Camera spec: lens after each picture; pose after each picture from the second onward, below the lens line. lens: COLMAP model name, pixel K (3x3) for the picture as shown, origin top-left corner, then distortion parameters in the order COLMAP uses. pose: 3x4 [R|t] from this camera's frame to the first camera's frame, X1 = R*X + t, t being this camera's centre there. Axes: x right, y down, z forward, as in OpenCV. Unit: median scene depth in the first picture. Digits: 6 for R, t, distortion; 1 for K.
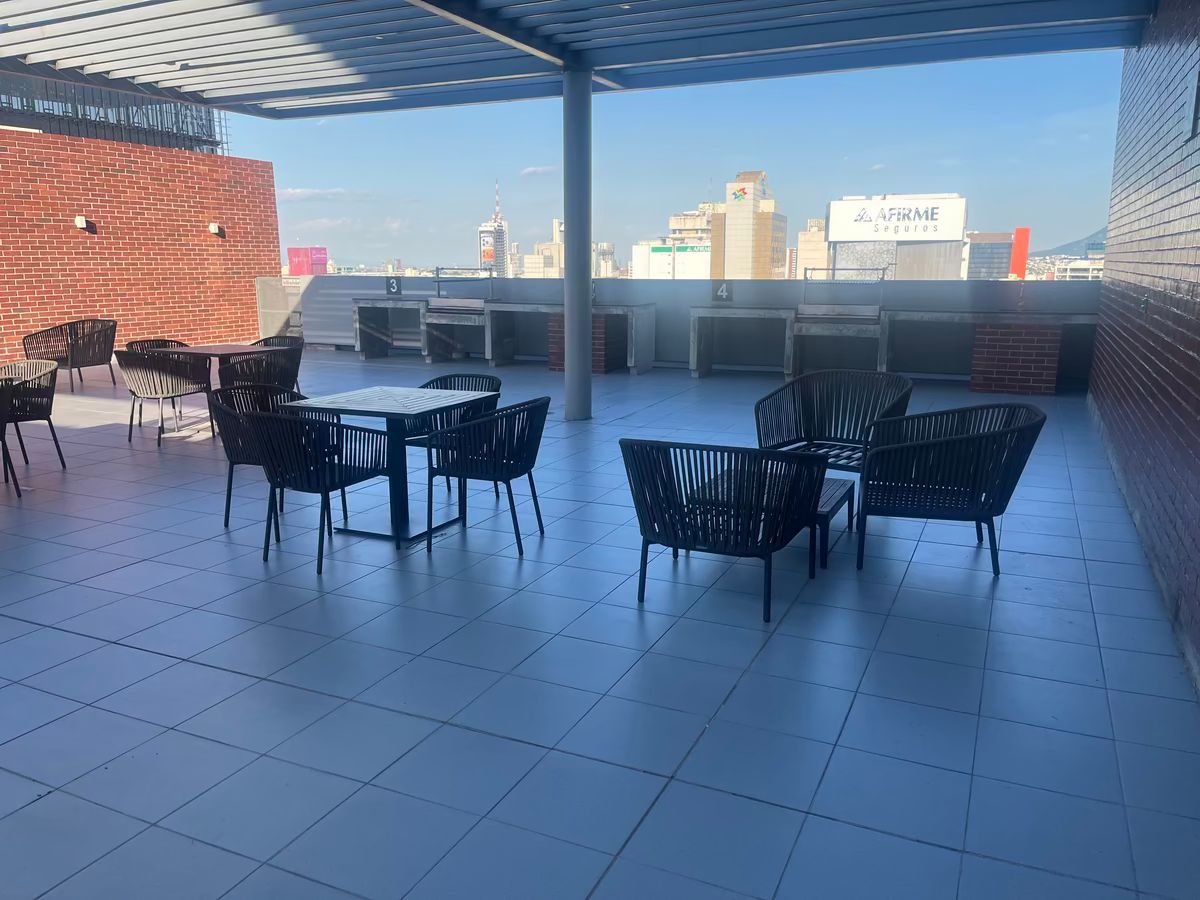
lens RADIAL K [[908.4, 0, 605.1], [0, 908.4, 455.1], [0, 0, 1]] dist [0.063595, -0.089185]
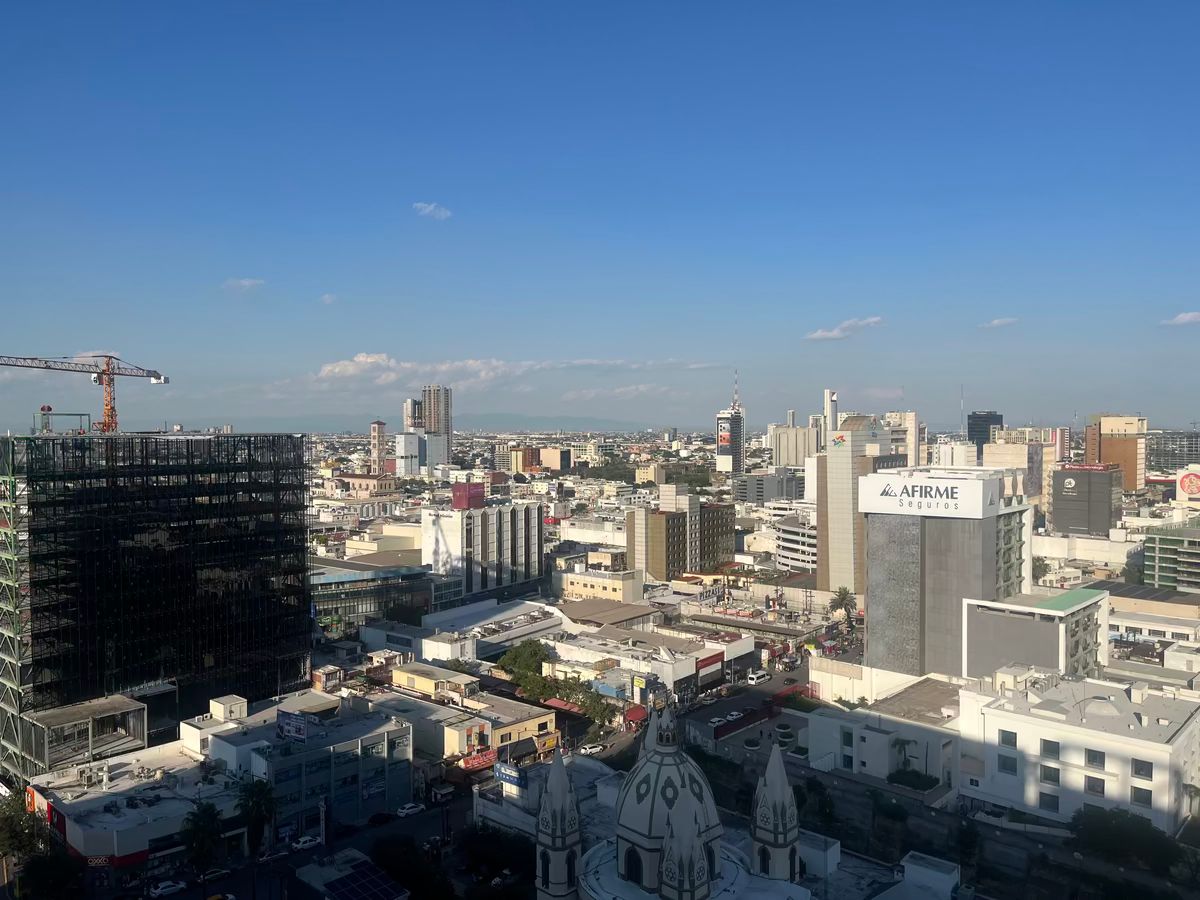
lens RADIAL K [[905.4, 0, 596.1], [0, 905.4, 449.9], [0, 0, 1]] dist [0.086579, -0.117060]
pose [[0.950559, 0.004311, -0.310515, 0.289759], [-0.060227, 0.983478, -0.170715, -0.106107], [0.304649, 0.180976, 0.935113, -0.113653]]
